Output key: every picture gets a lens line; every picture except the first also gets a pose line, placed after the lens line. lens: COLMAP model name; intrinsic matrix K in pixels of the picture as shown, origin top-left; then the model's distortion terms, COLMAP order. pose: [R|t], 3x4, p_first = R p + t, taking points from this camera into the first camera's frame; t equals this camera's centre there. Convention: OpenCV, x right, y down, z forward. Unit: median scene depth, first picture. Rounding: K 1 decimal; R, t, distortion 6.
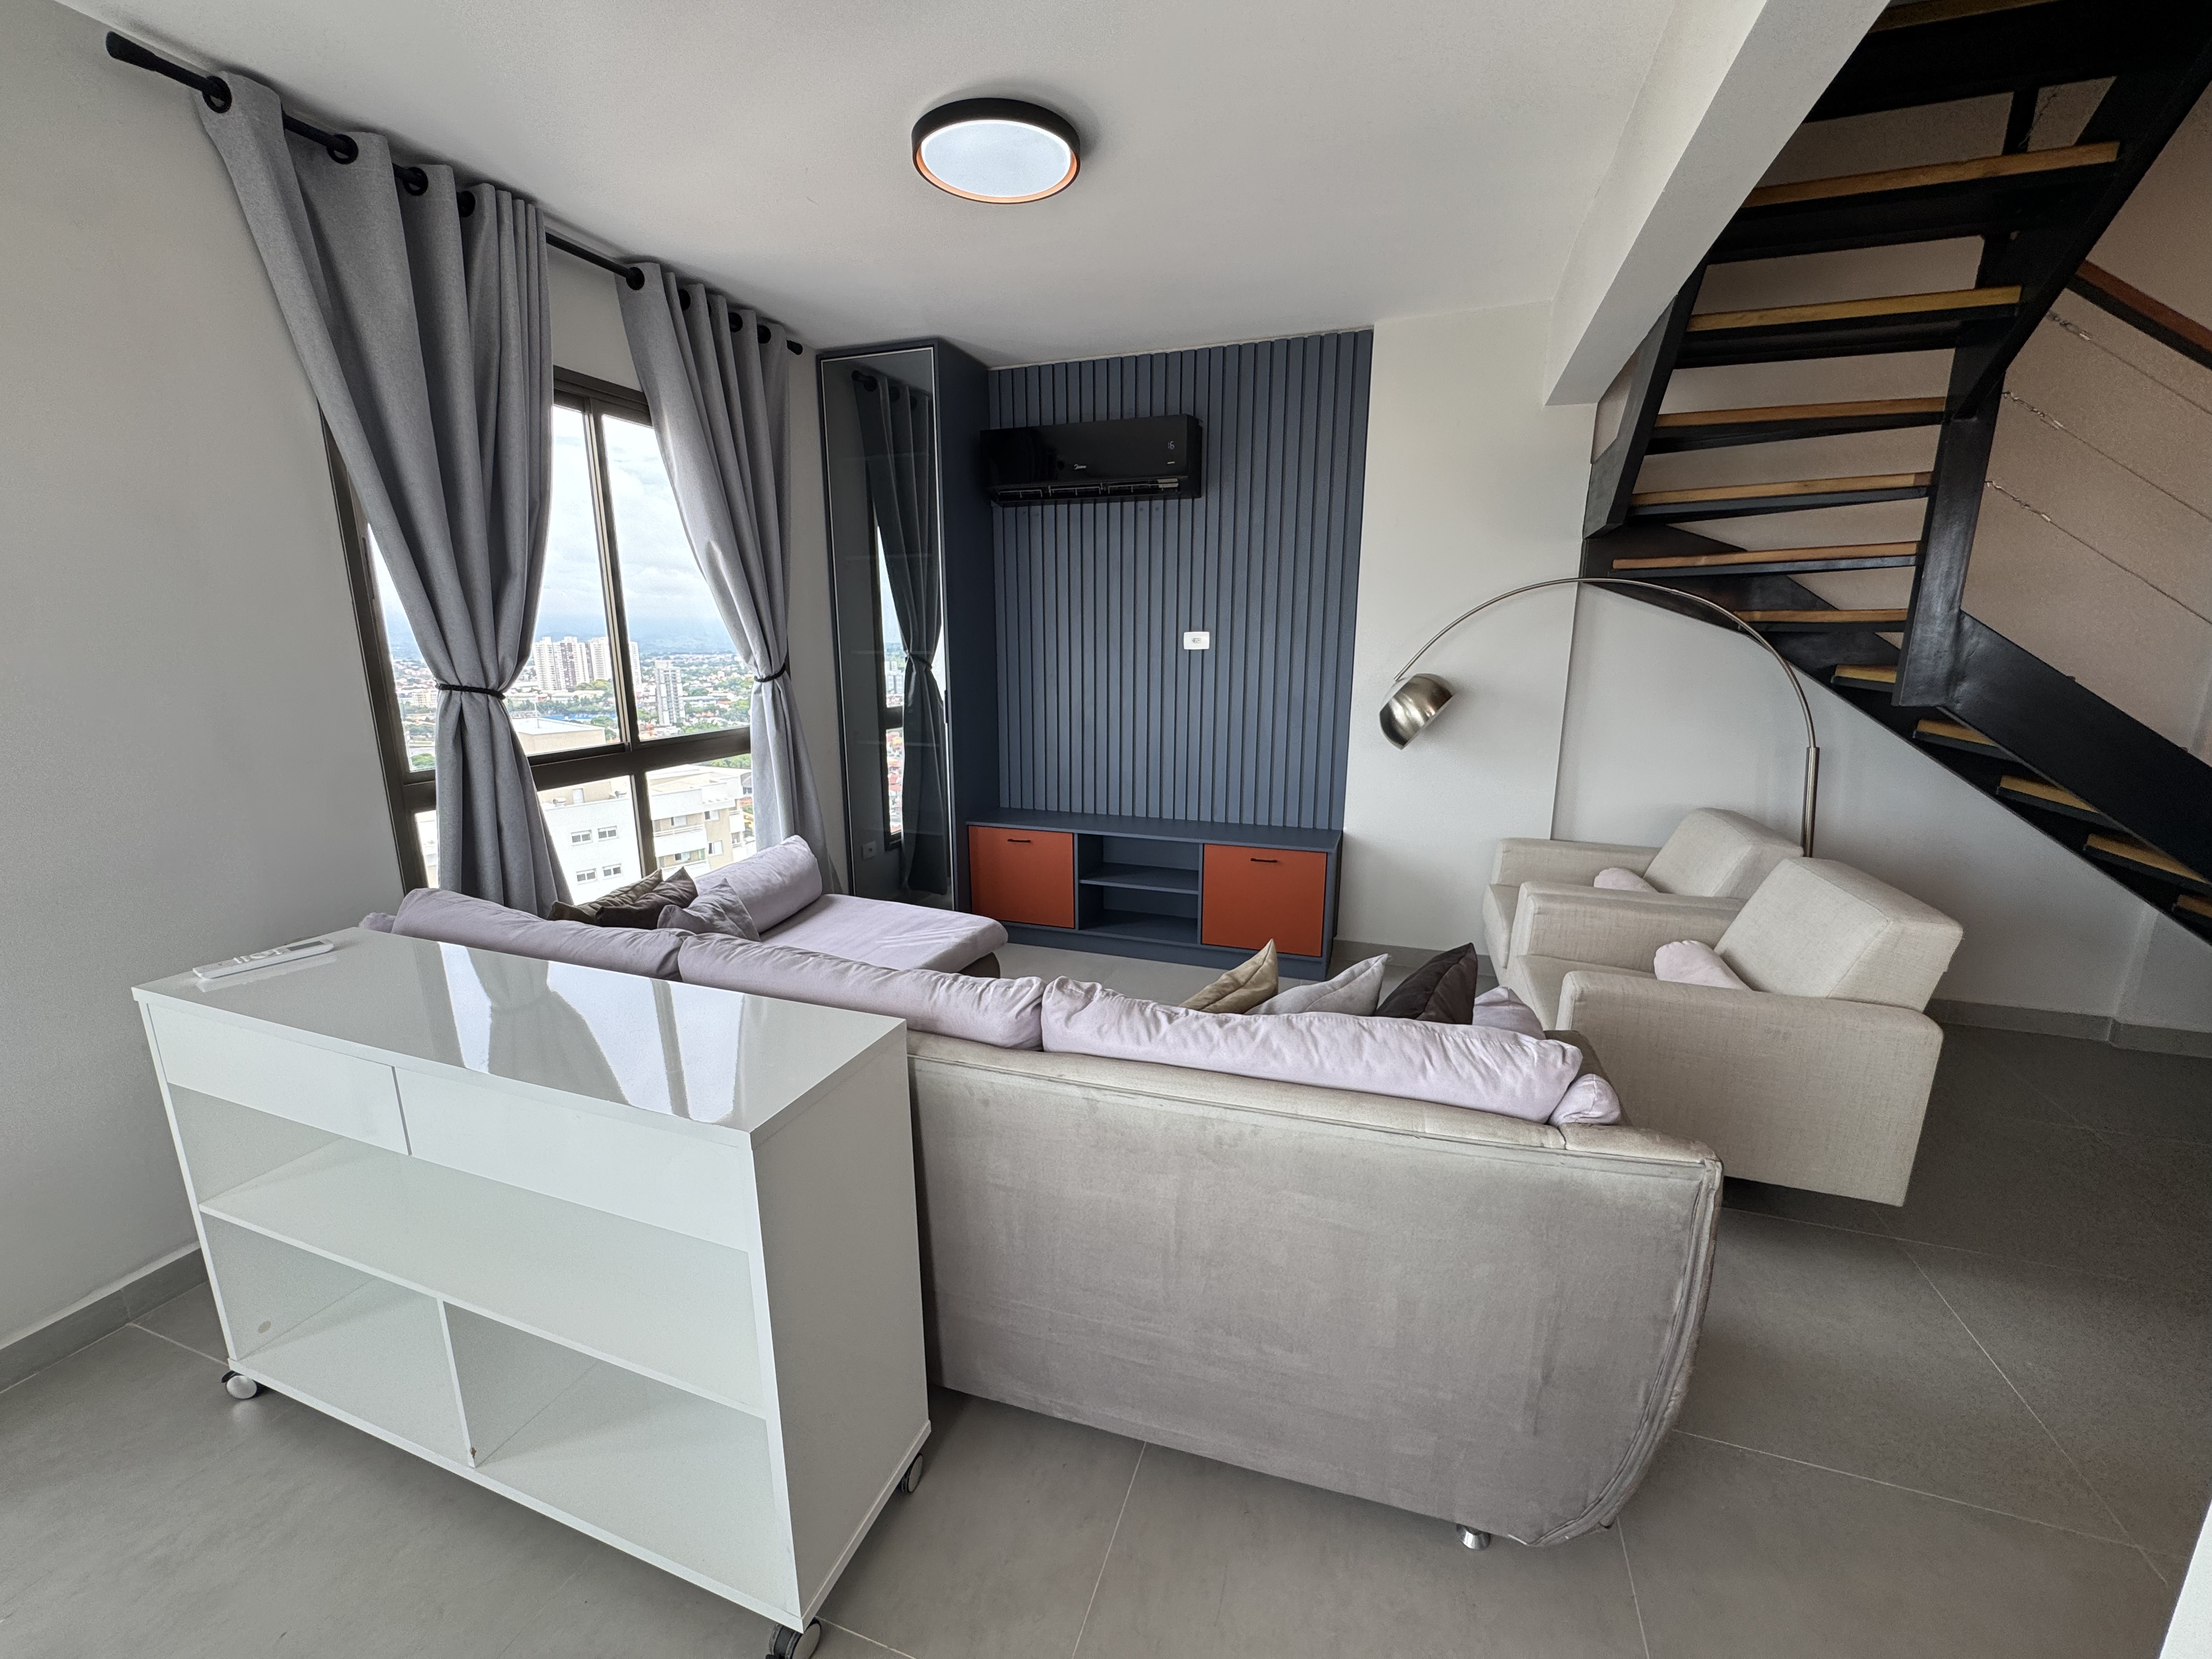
lens RADIAL K [[885.0, 0, 1106.2], [0, 885.0, 822.9], [0, 0, 1]] dist [-0.001712, 0.000137]
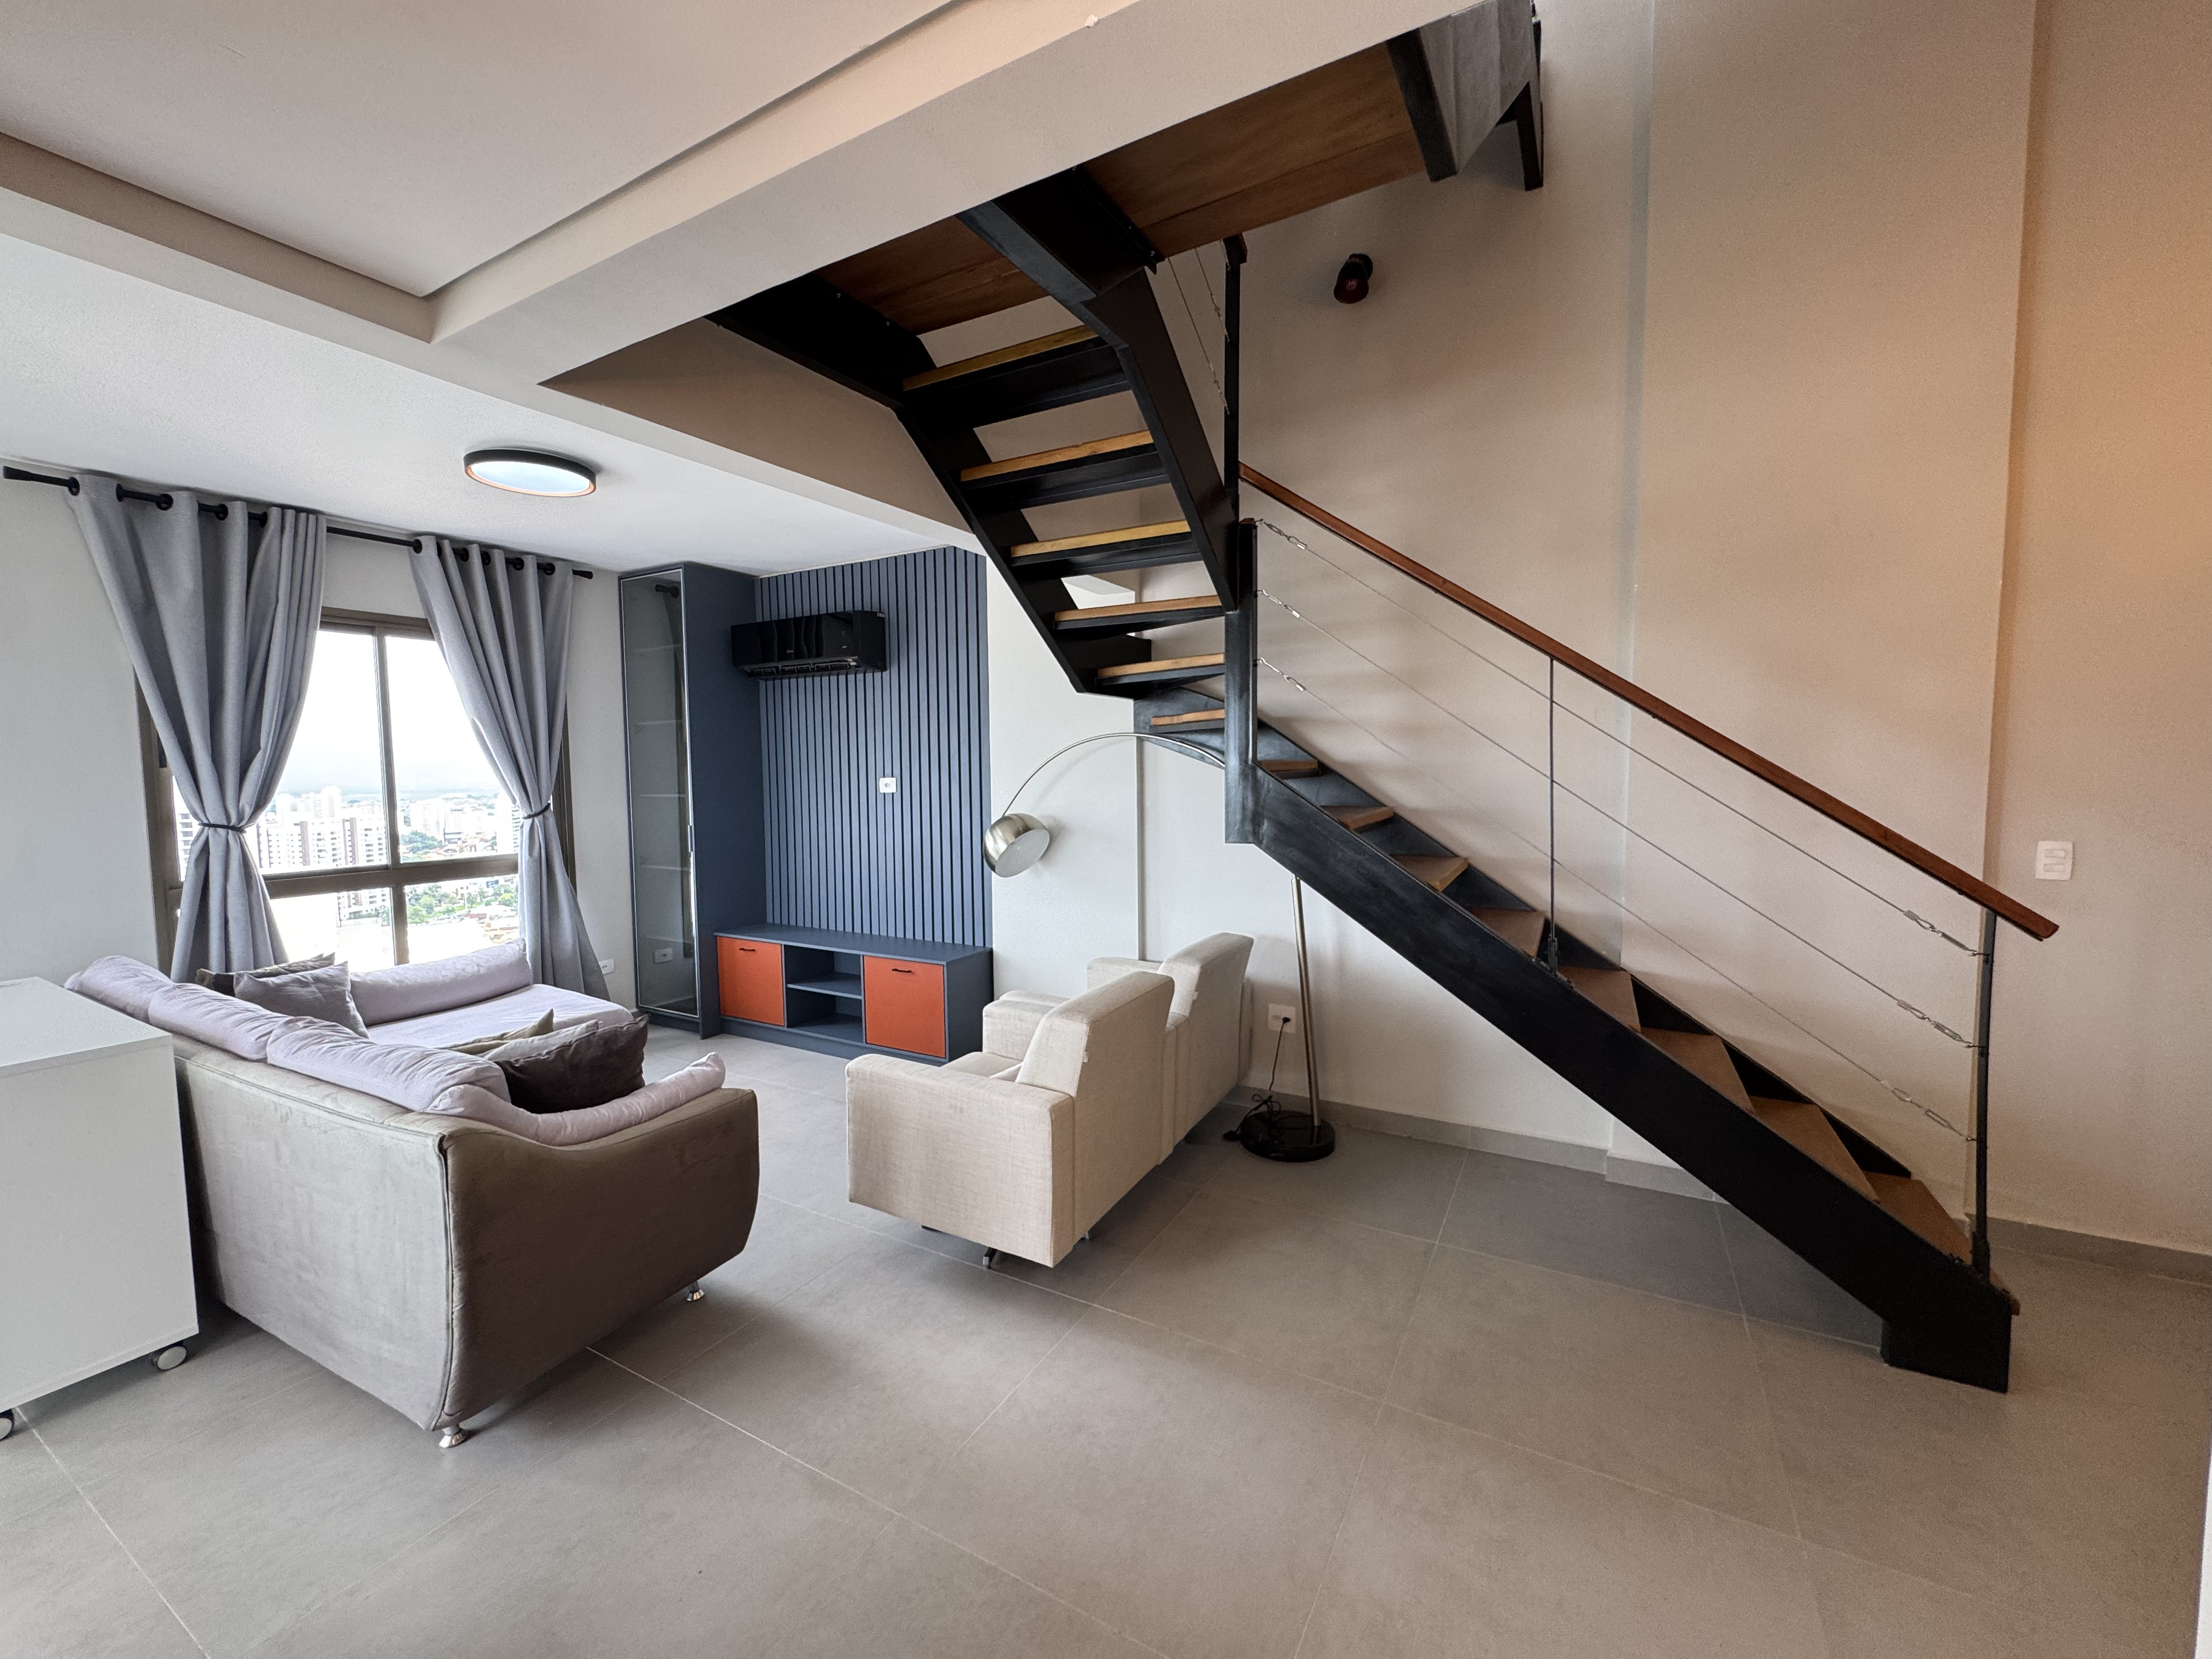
lens RADIAL K [[885.0, 0, 1102.5], [0, 885.0, 823.6], [0, 0, 1]] dist [-0.001712, 0.000137]
pose [[0.984238, 0.002222, -0.176834, 0.751375], [-0.027902, 0.989349, -0.142867, 0.011614], [0.174634, 0.145549, 0.973817, -0.138573]]
